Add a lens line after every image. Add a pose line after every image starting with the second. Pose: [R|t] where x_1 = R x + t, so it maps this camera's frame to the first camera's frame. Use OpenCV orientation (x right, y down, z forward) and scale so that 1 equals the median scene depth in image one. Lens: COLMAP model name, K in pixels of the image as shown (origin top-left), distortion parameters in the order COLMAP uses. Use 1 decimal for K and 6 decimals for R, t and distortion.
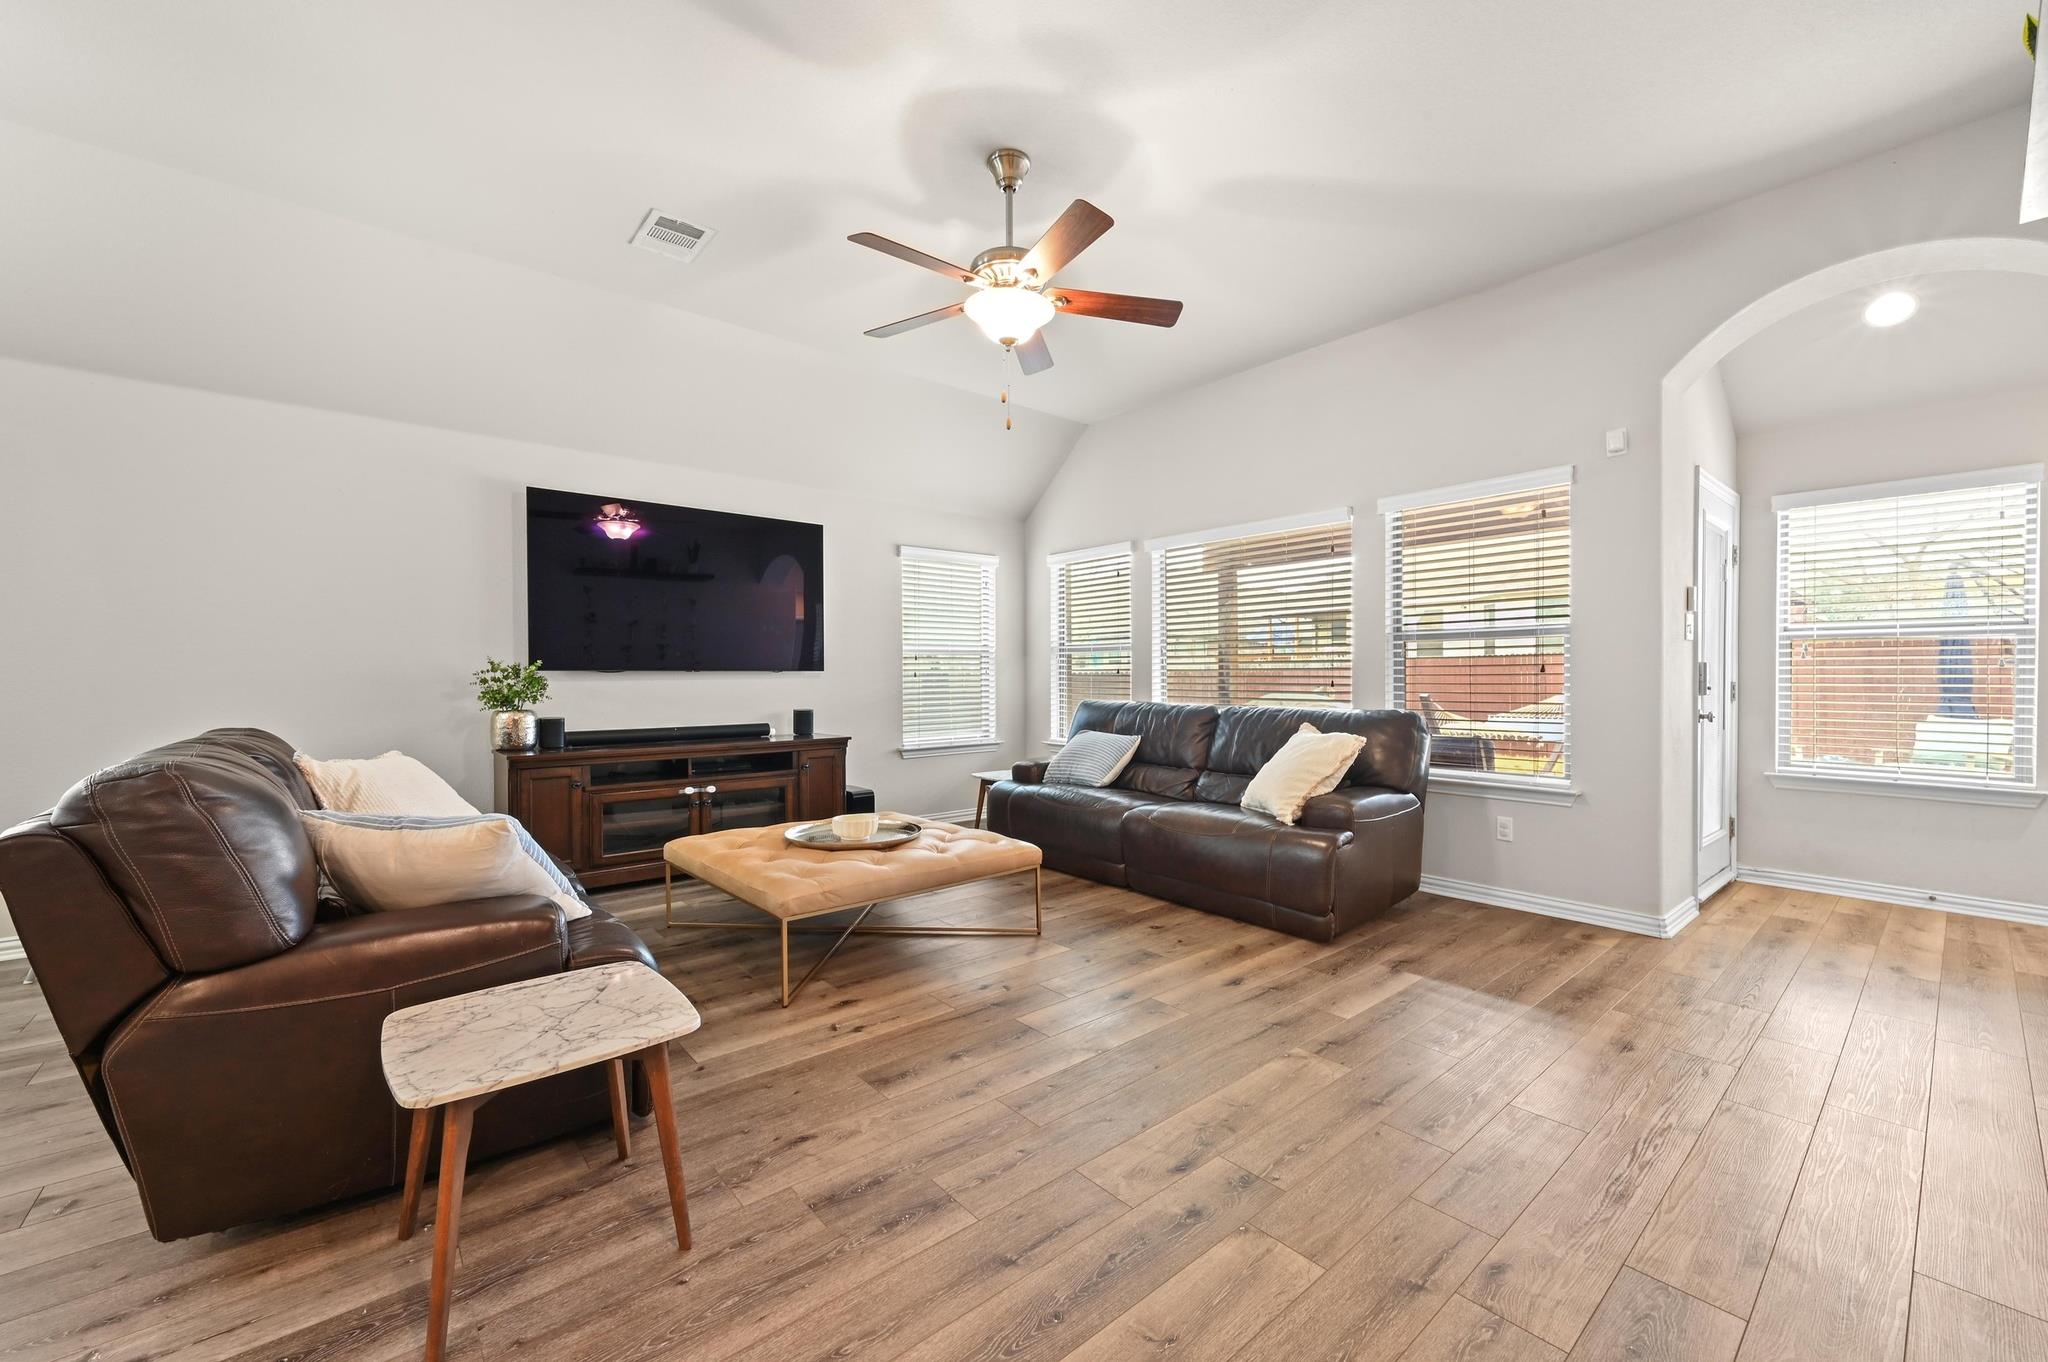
lens RADIAL K [[806.3, 0, 1028.3], [0, 806.3, 680.2], [0, 0, 1]] dist [-0.000160, -0.000059]
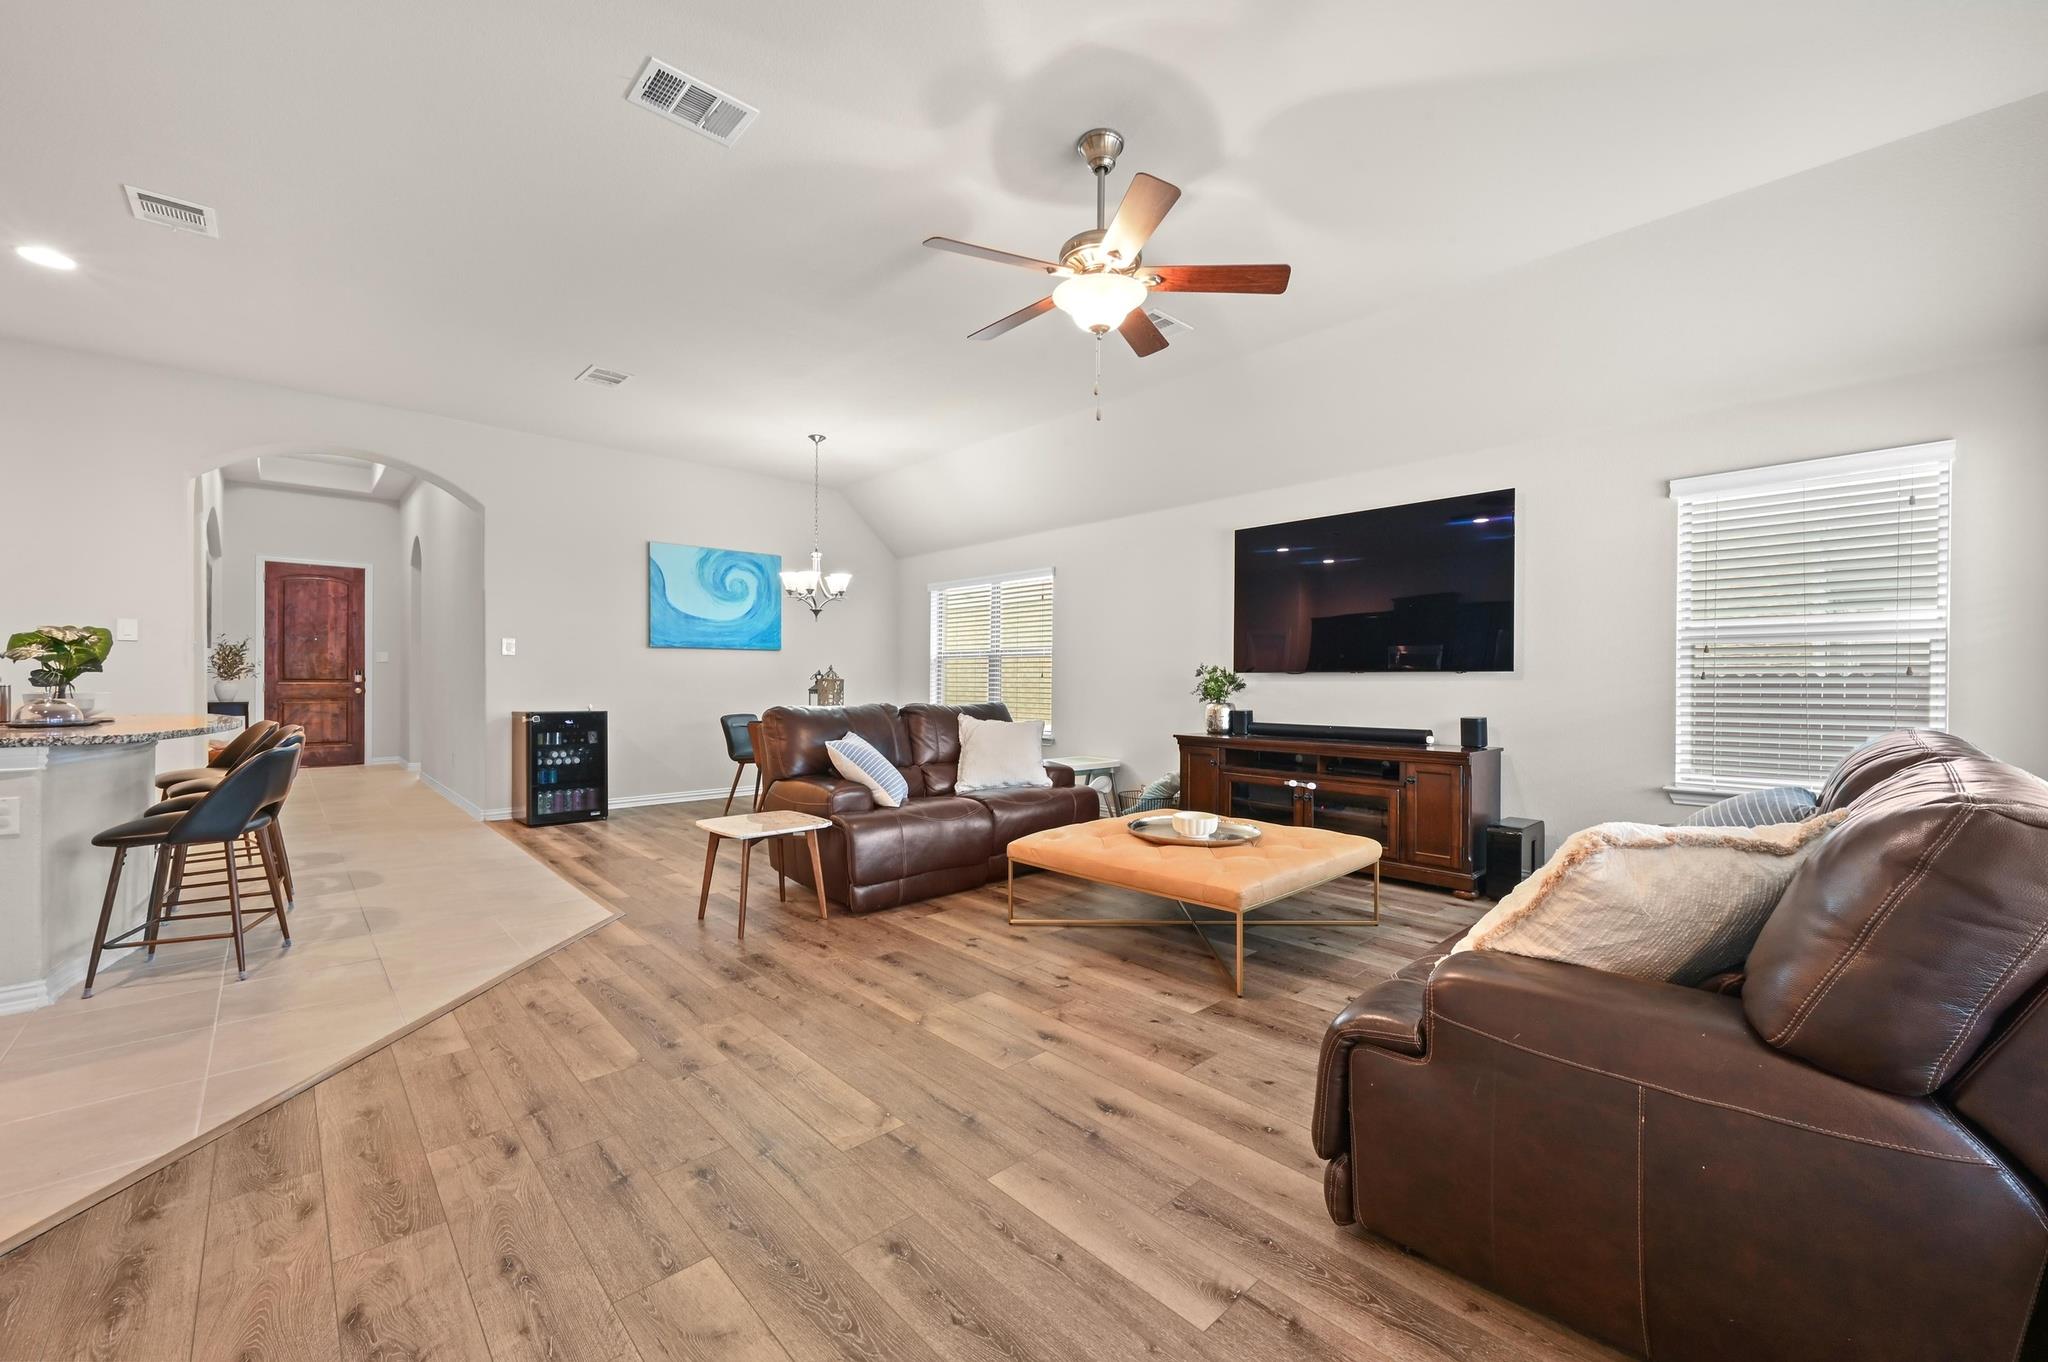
lens RADIAL K [[814.2, 0, 1038.6], [0, 814.2, 682.5], [0, 0, 1]] dist [-0.000609, 0.000068]
pose [[0.051553, 0.007445, -0.998642, 0.752071], [-0.006995, 0.999950, 0.007094, -0.003870], [0.998646, 0.006620, 0.051603, 0.698965]]
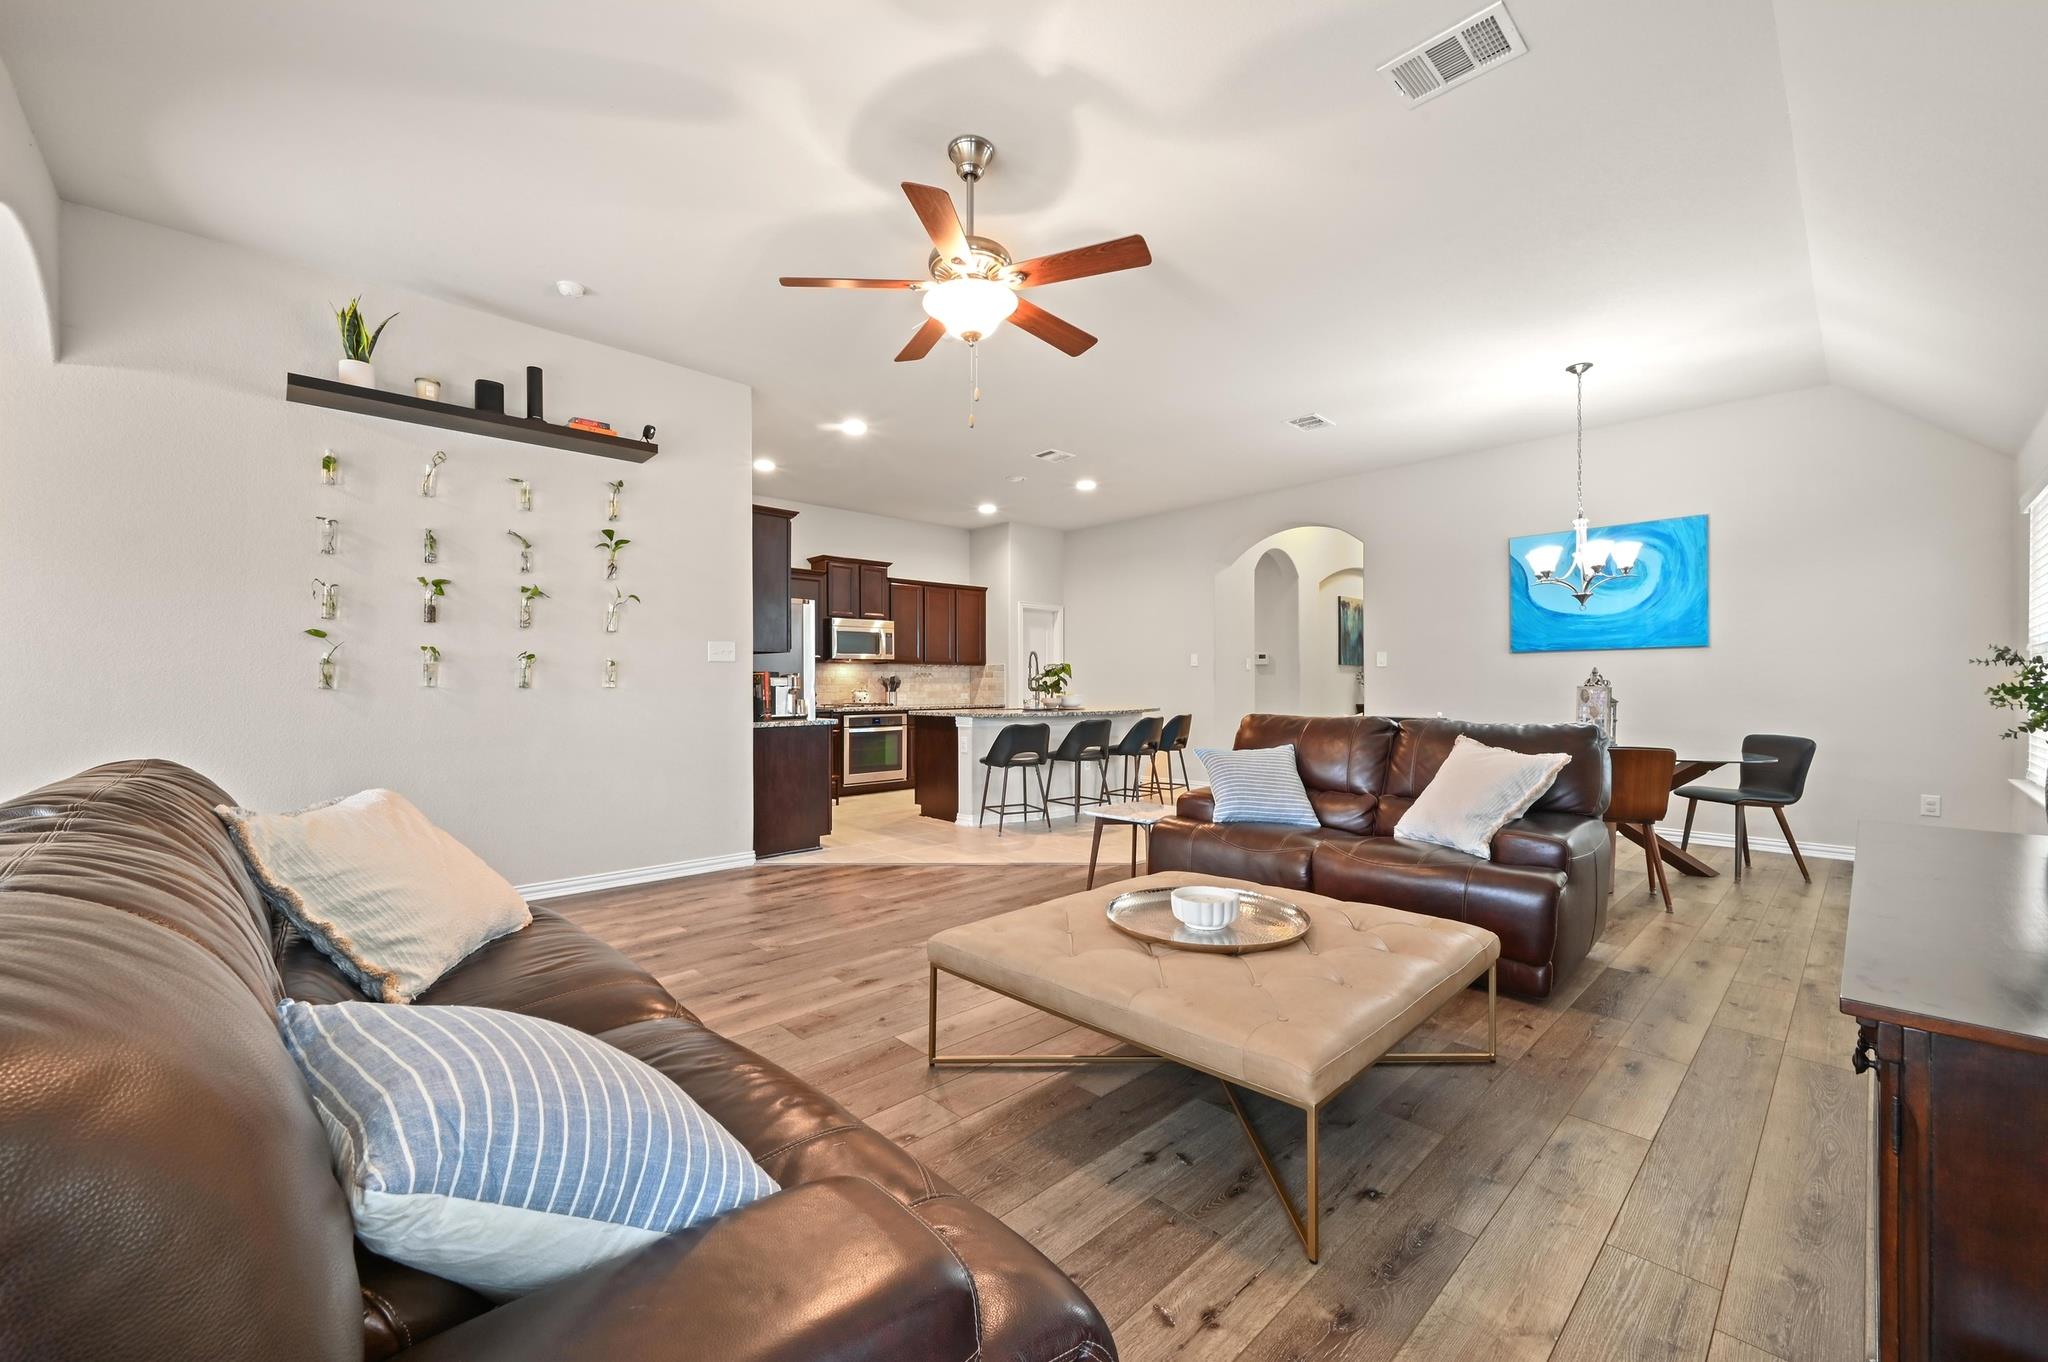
lens RADIAL K [[812.8, 0, 1015.1], [0, 812.8, 677.0], [0, 0, 1]] dist [0.000501, 0.000233]
pose [[-0.999045, 0.004176, -0.043490, -0.025214], [0.004506, 0.999962, -0.007502, -0.006195], [0.043457, -0.007691, -0.999026, 1.562681]]
